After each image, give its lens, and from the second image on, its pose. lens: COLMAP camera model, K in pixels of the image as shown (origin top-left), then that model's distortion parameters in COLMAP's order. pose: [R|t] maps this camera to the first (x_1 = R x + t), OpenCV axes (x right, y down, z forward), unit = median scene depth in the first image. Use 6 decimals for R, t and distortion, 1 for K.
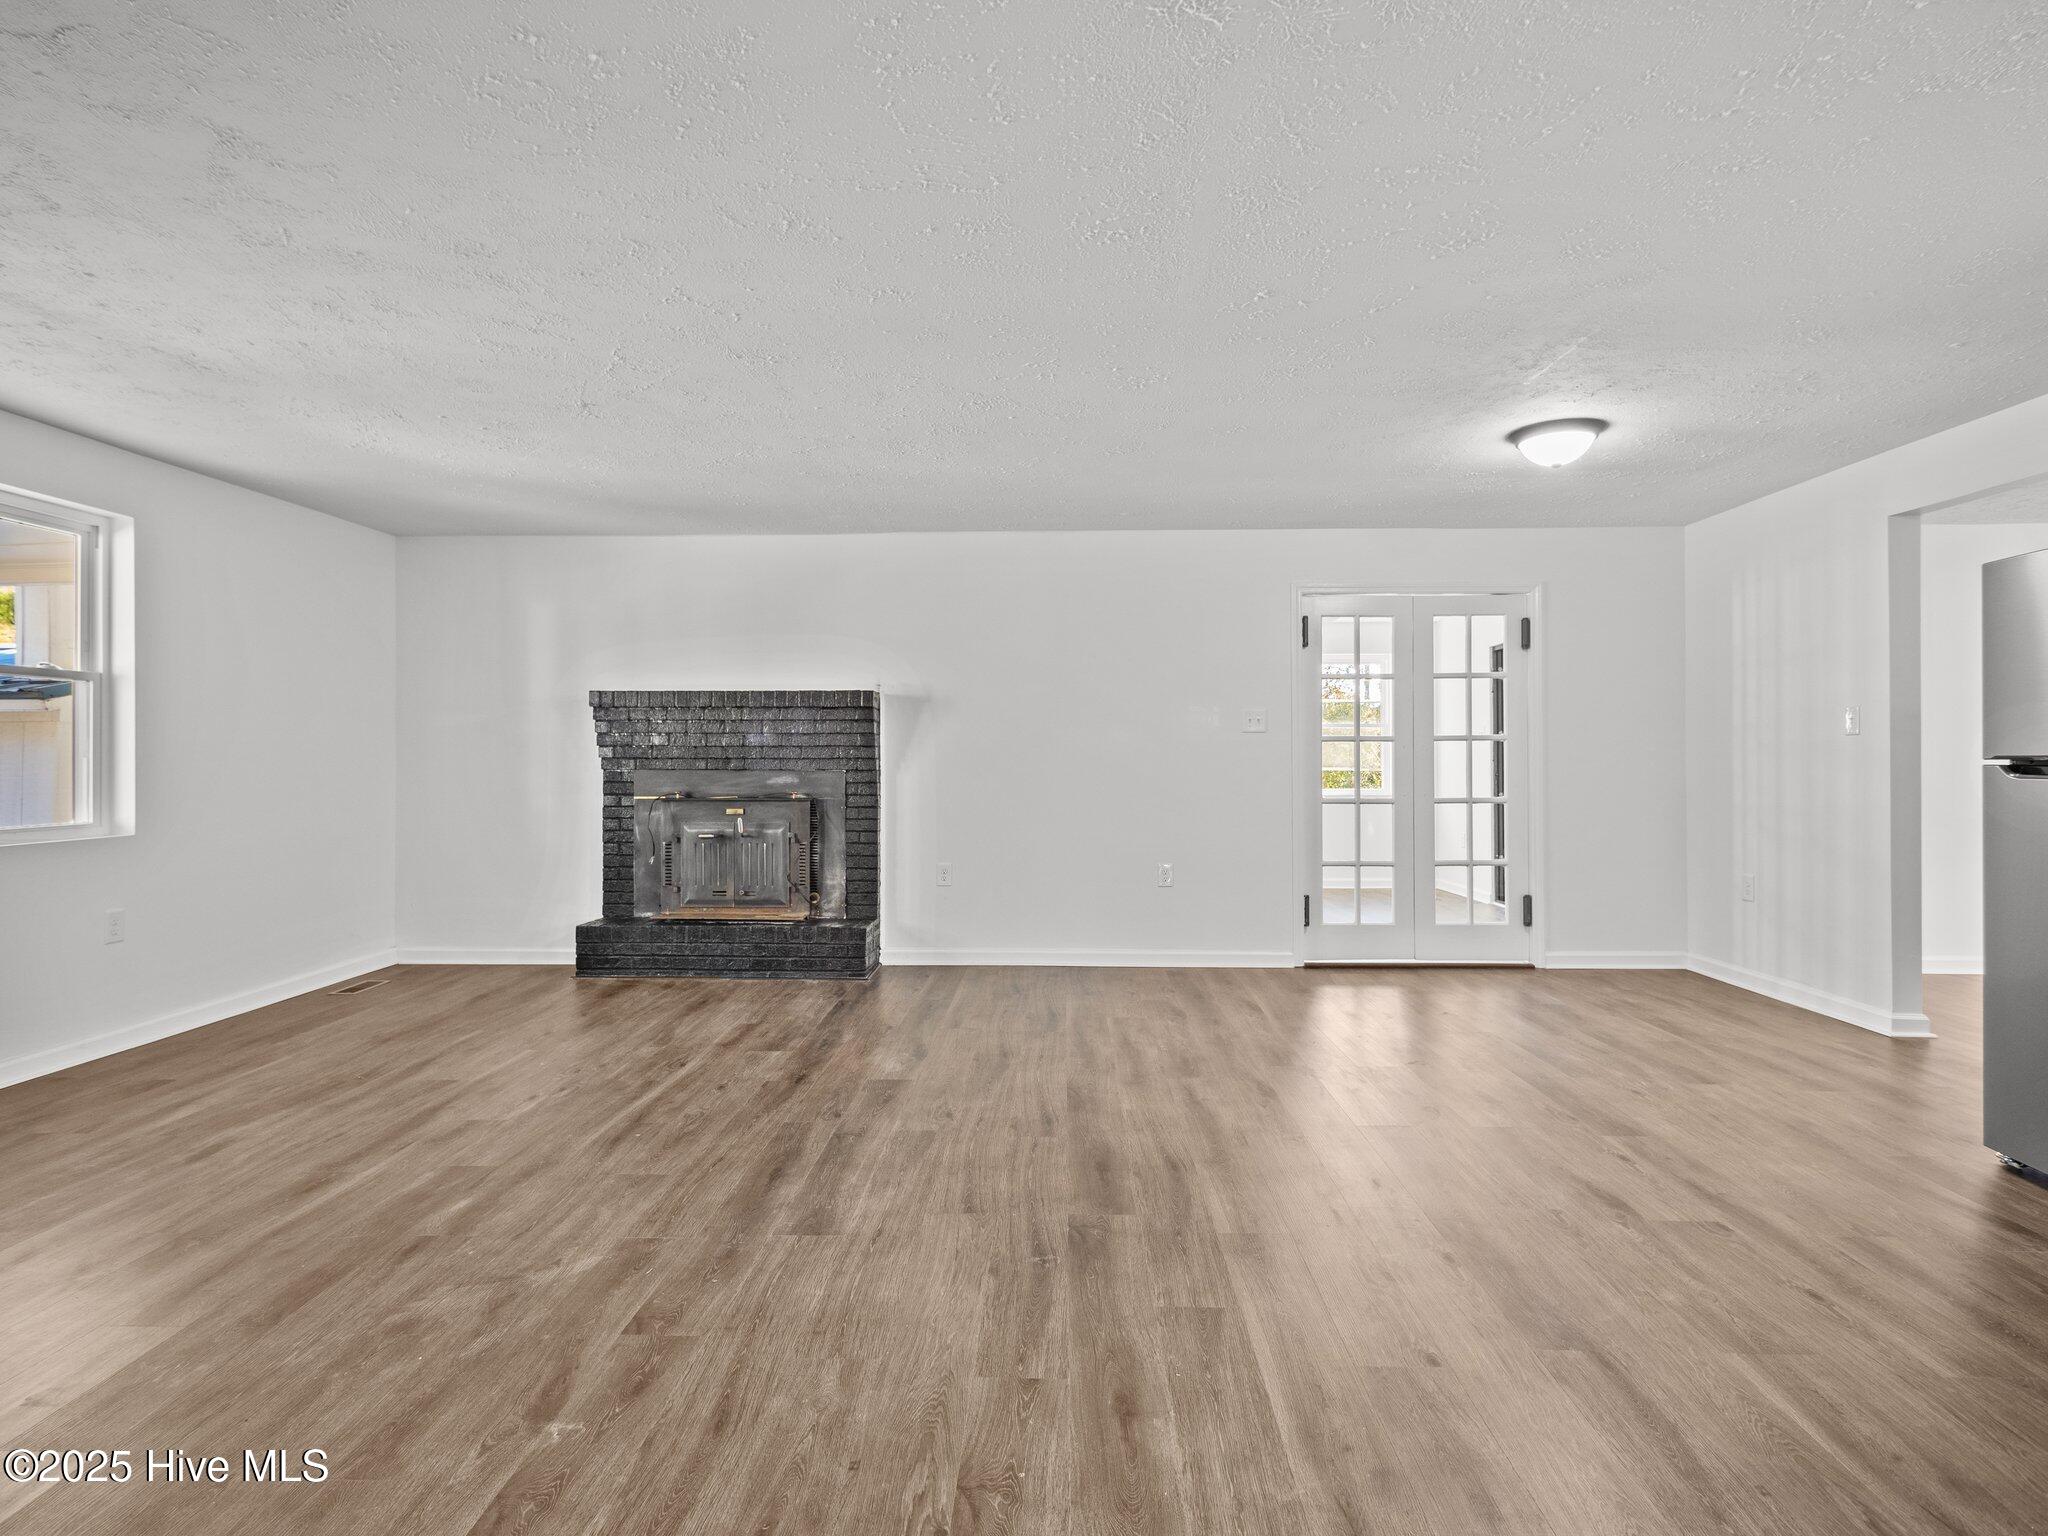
lens RADIAL K [[1063.5, 0, 1024.0], [0, 1063.5, 768.0], [0, 0, 1]] dist [0.001269, 0.000462]
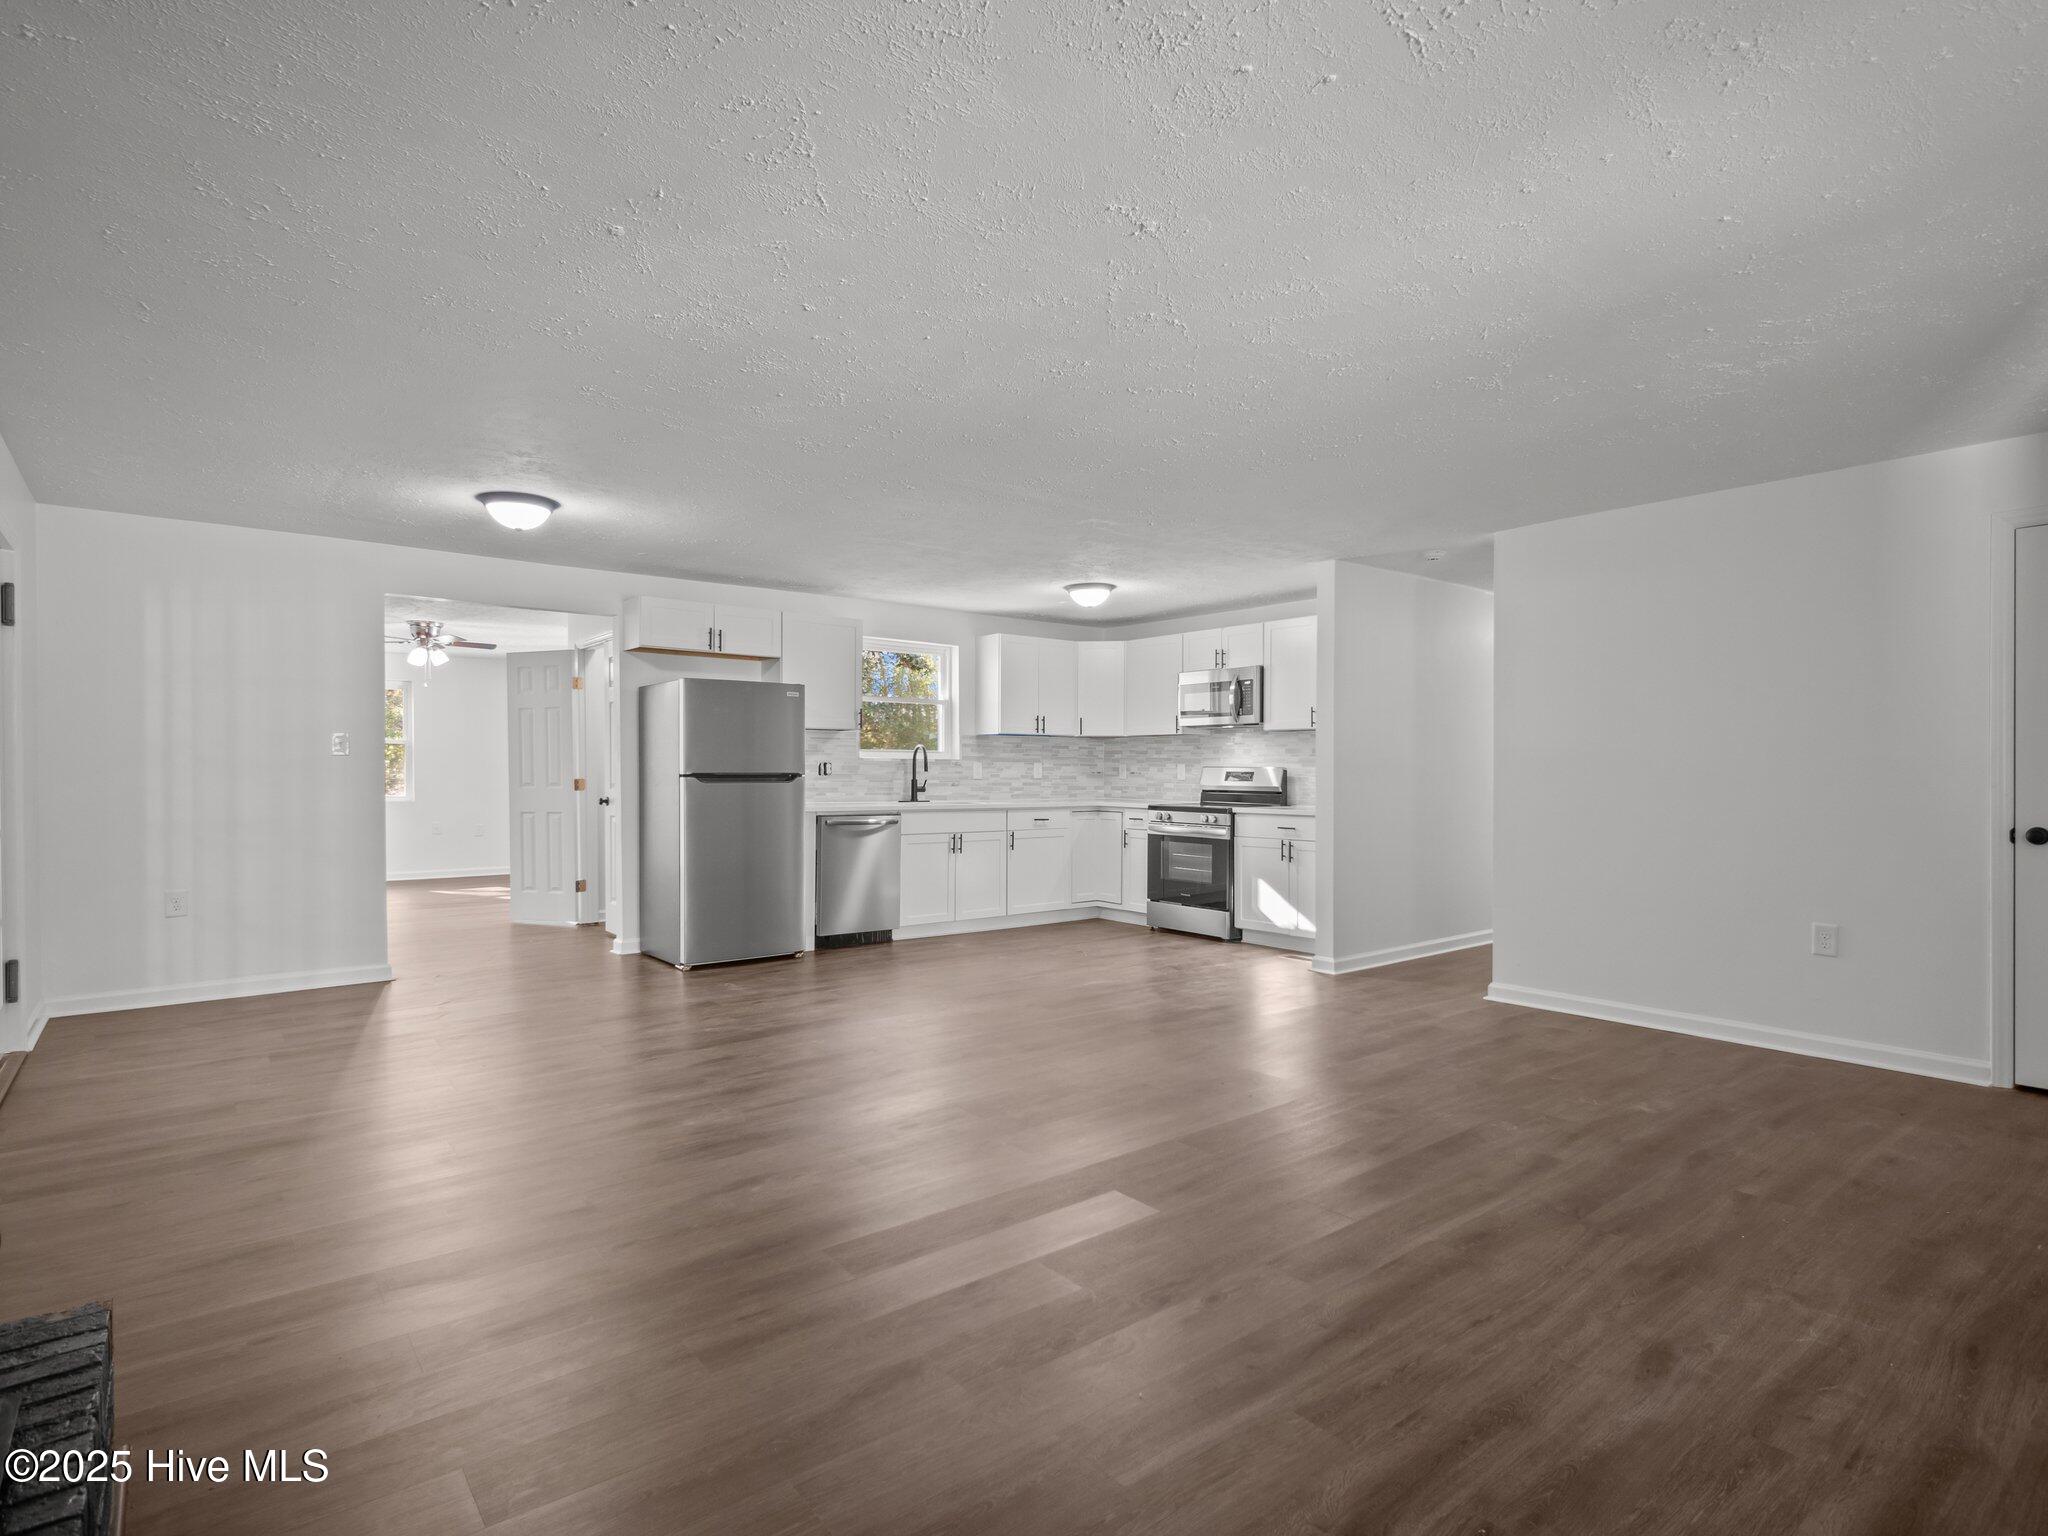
lens RADIAL K [[1063.5, 0, 1024.0], [0, 1063.5, 768.0], [0, 0, 1]] dist [0.001269, 0.000462]
pose [[-0.659592, 0.001894, 0.751621, -1.059250], [0.008239, 0.999955, 0.004710, -0.025539], [-0.751578, 0.009300, -0.659578, 1.829442]]
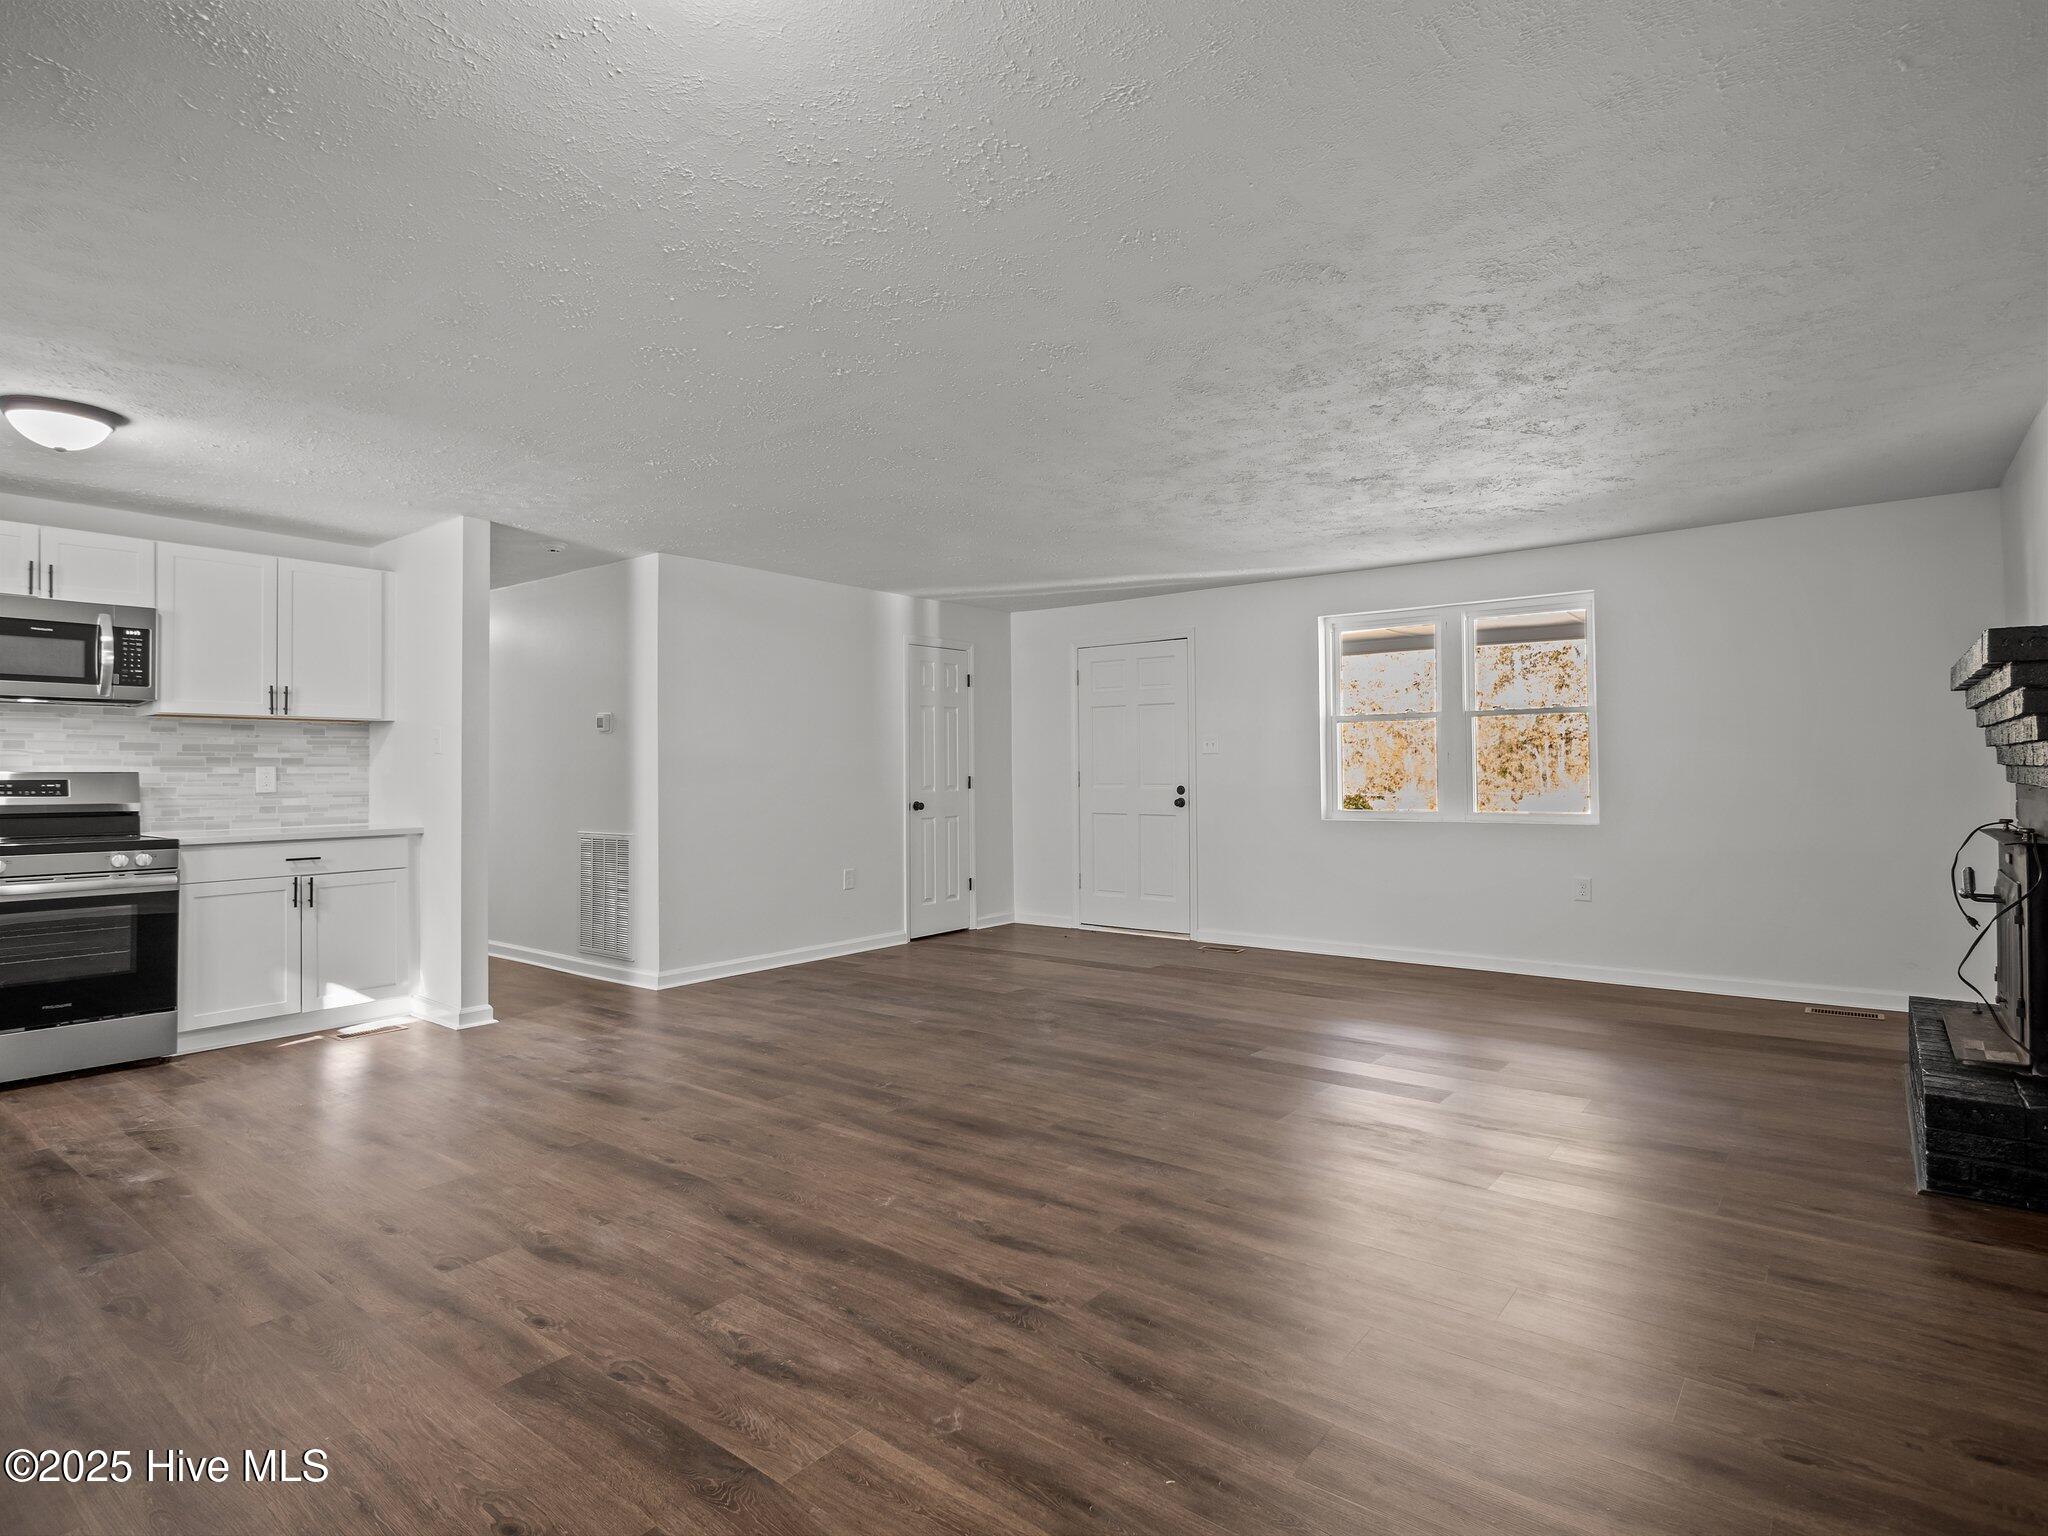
lens RADIAL K [[1081.4, 0, 1024.0], [0, 1081.4, 768.0], [0, 0, 1]] dist [0.000746, 0.000159]
pose [[-0.597597, 0.003524, -0.801789, 0.974718], [0.000883, 0.999993, 0.003737, -0.021839], [0.801796, 0.001526, -0.597595, 1.736082]]
